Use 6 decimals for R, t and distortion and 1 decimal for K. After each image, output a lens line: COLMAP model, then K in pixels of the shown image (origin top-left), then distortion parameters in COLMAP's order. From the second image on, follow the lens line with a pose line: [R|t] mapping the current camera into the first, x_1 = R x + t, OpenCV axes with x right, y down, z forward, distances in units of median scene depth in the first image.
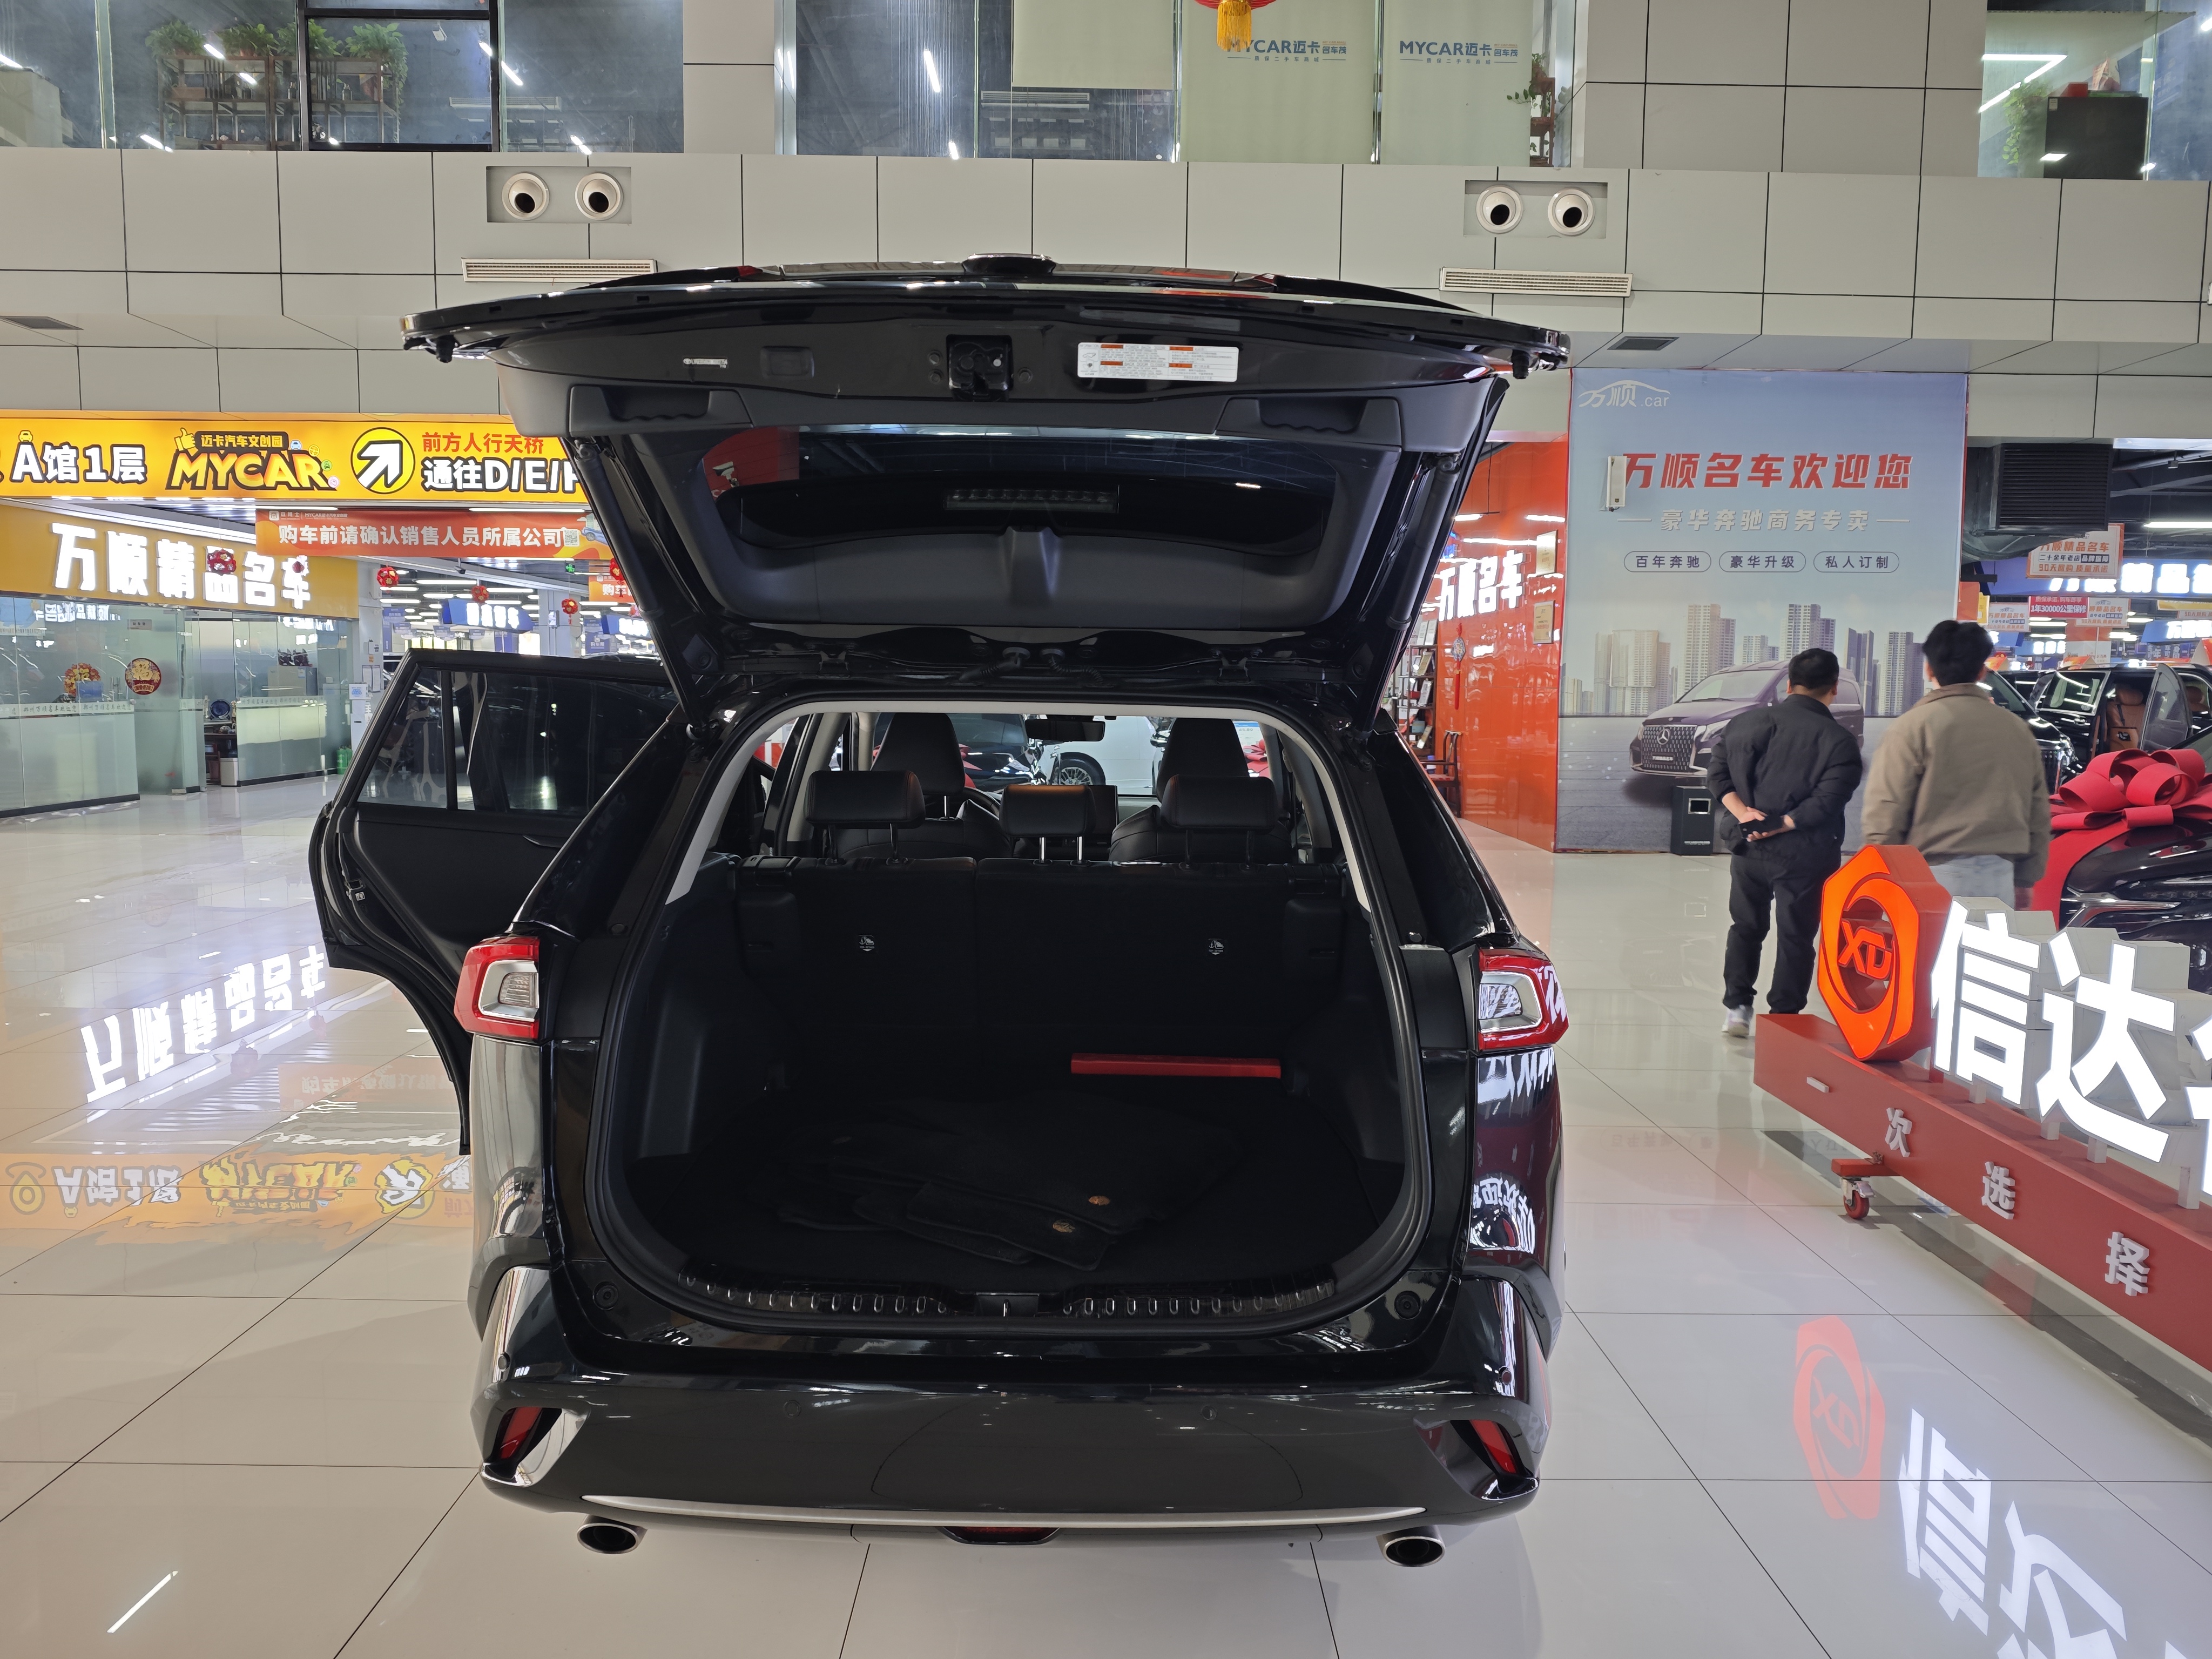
lens RADIAL K [[1530.2, 0, 1106.0], [0, 1530.2, 829.5], [0, 0, 1]] dist [0.025243, -0.060389]
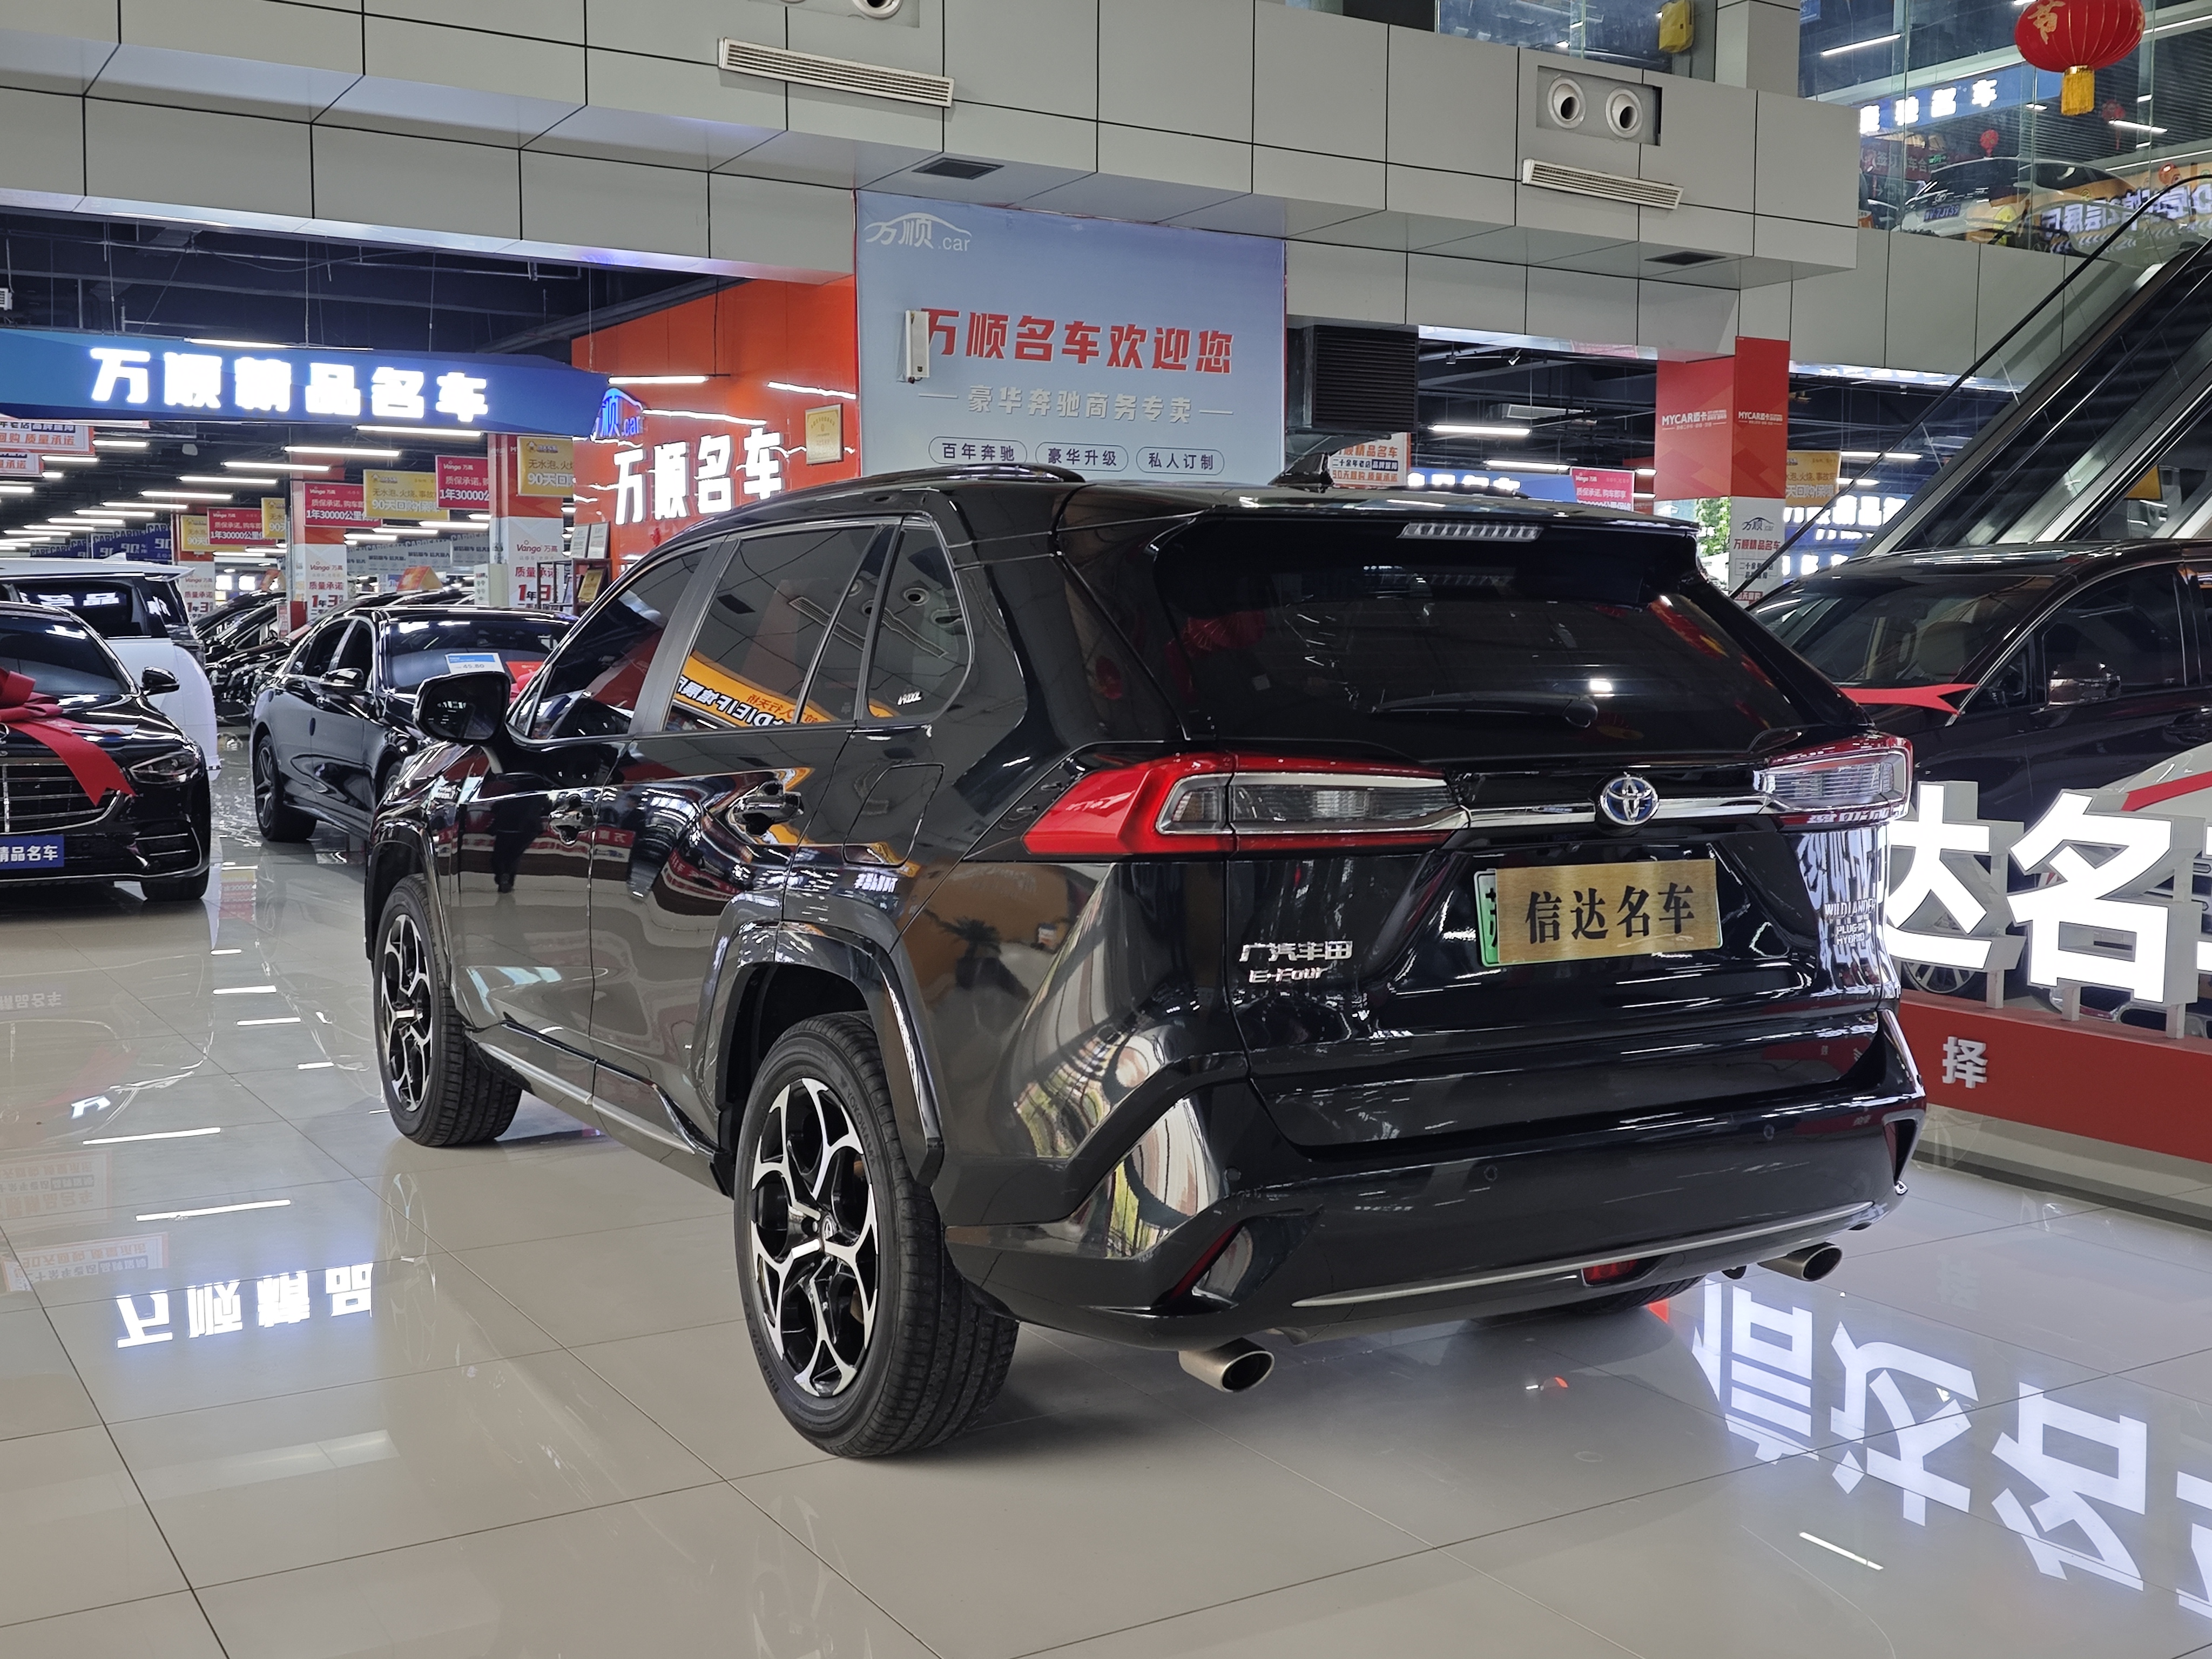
lens RADIAL K [[2299.0, 0, 1107.5], [0, 2299.0, 841.2], [0, 0, 1]] dist [0.113211, -0.220808]
pose [[0.857849, -0.051663, 0.511298, -0.185229], [0.055756, 0.998417, 0.007338, 0.018252], [-0.510868, 0.022213, 0.859372, -0.039676]]
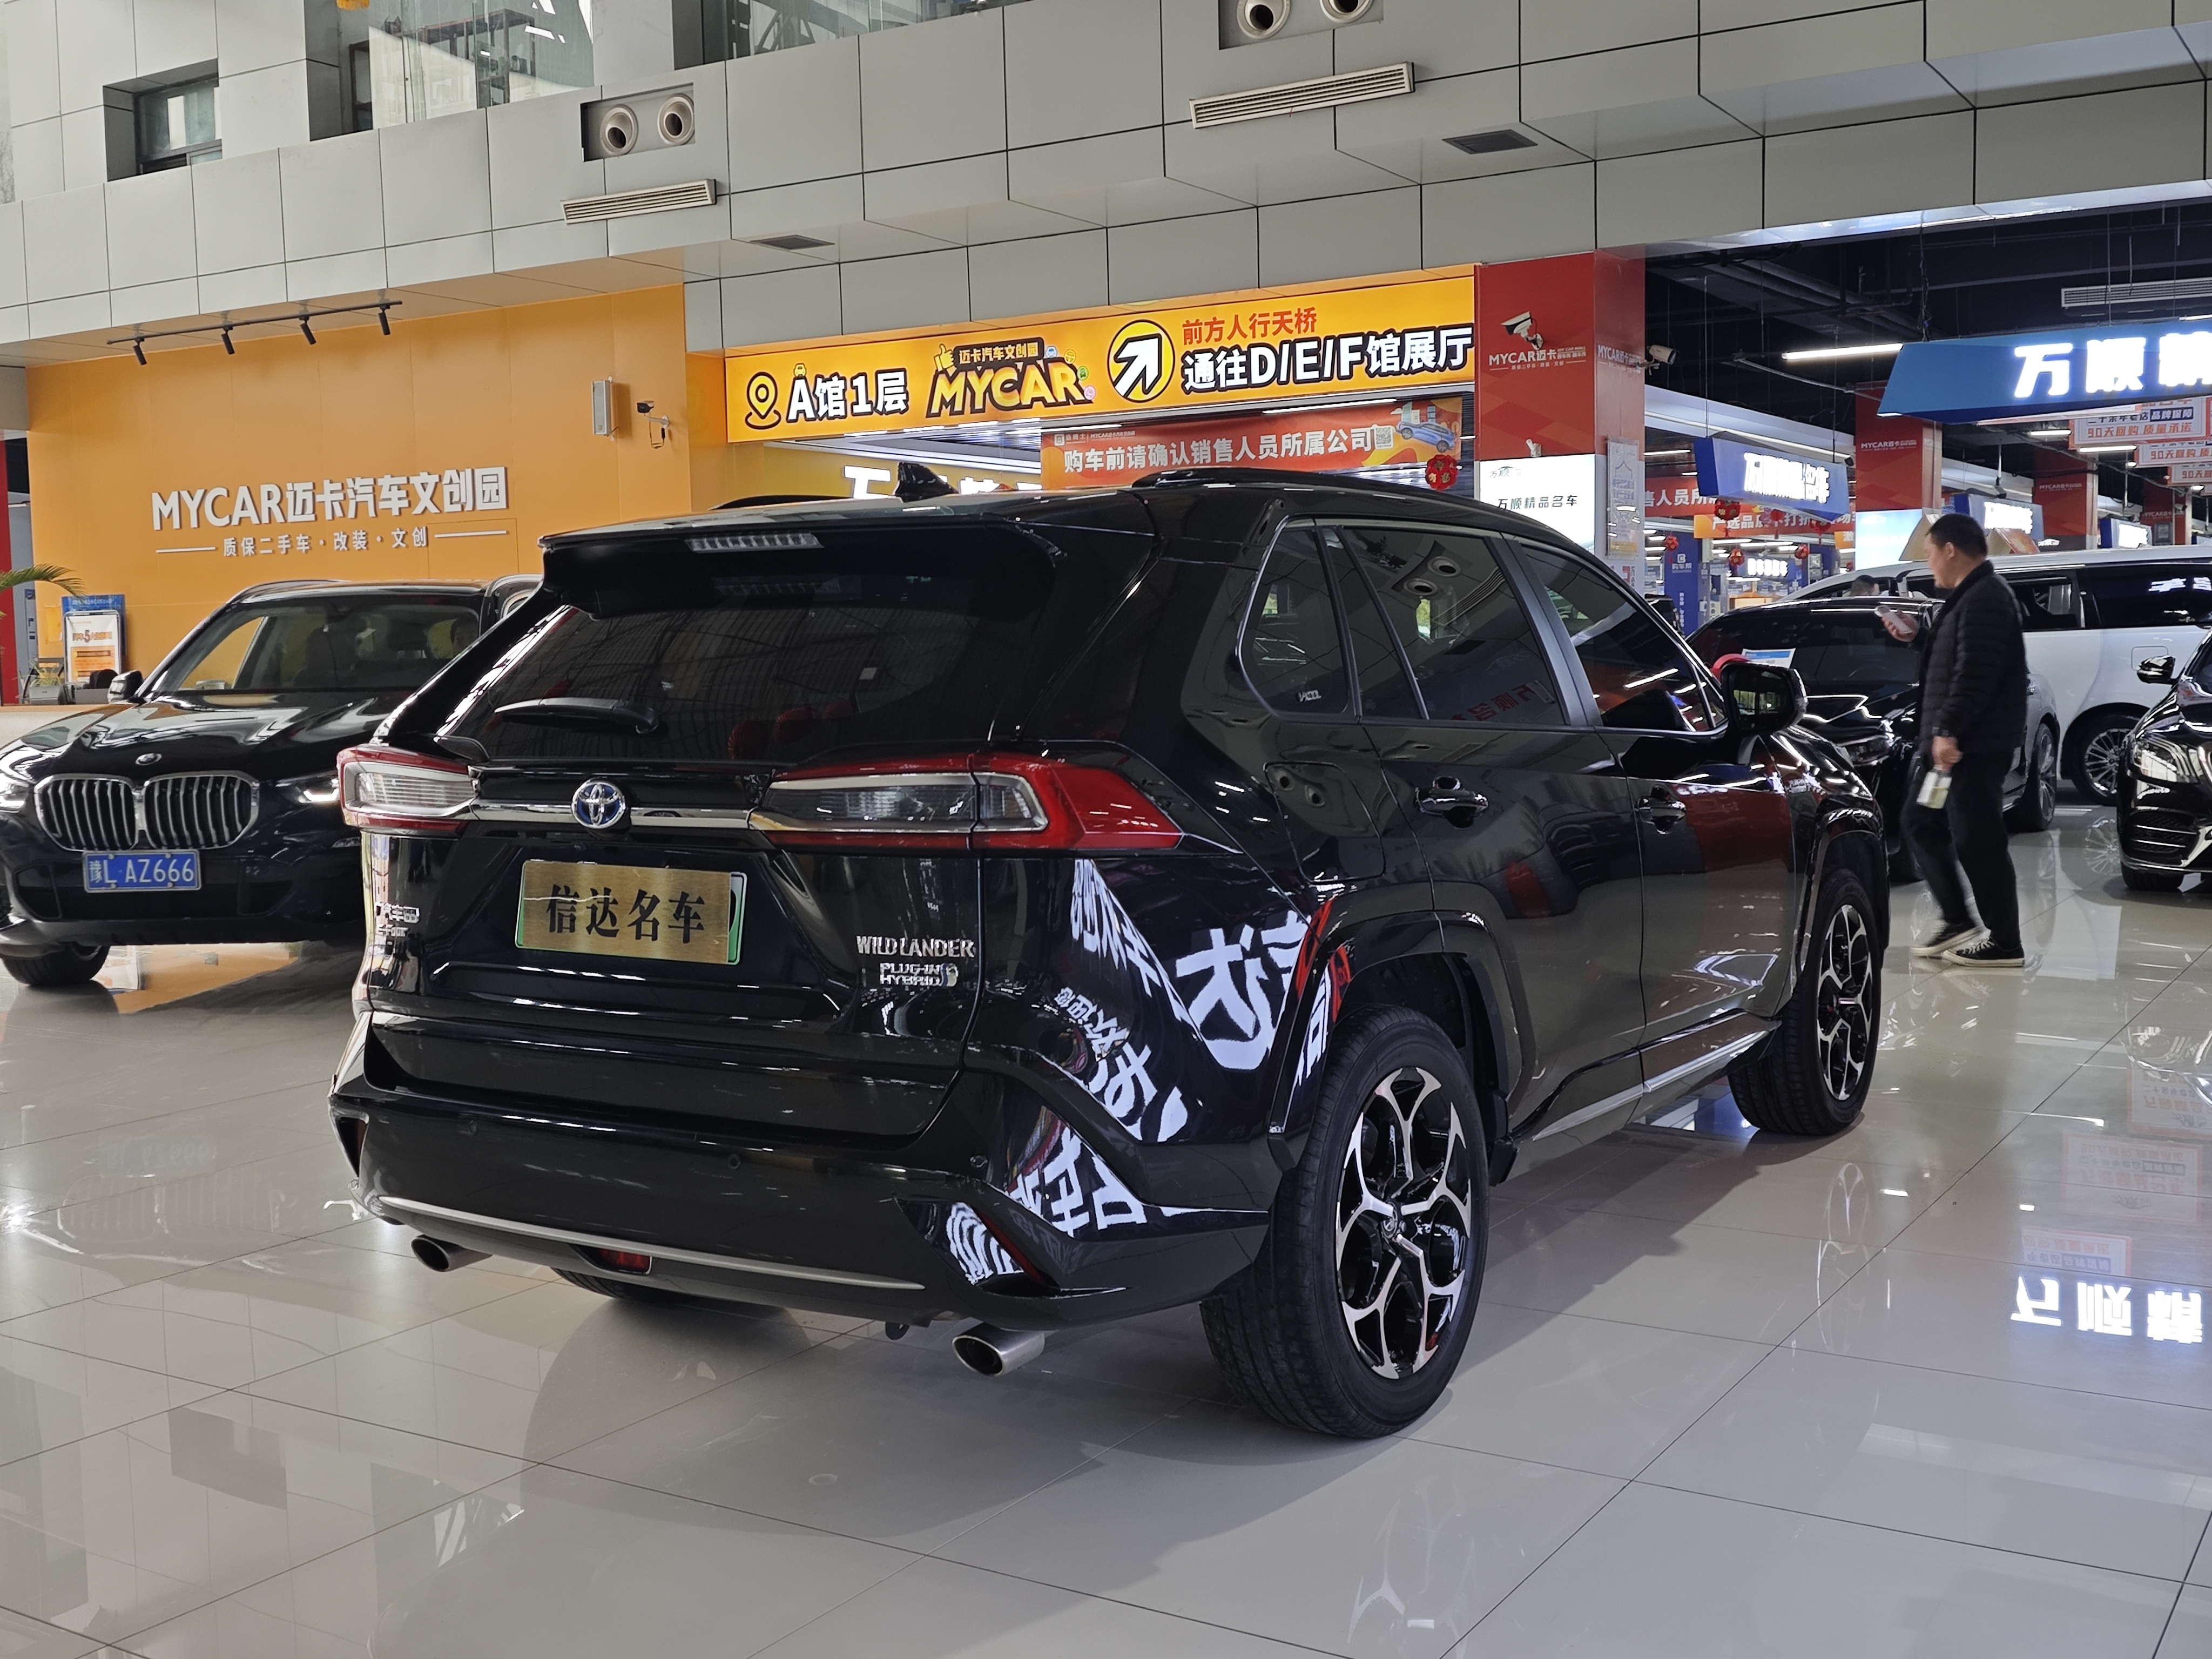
lens RADIAL K [[2299.0, 0, 1107.5], [0, 2299.0, 841.2], [0, 0, 1]] dist [0.113211, -0.220808]
pose [[0.844451, 0.014367, -0.535439, 0.176883], [-0.021231, 0.999752, -0.006658, 0.023379], [0.535211, 0.016990, 0.844547, -0.041605]]
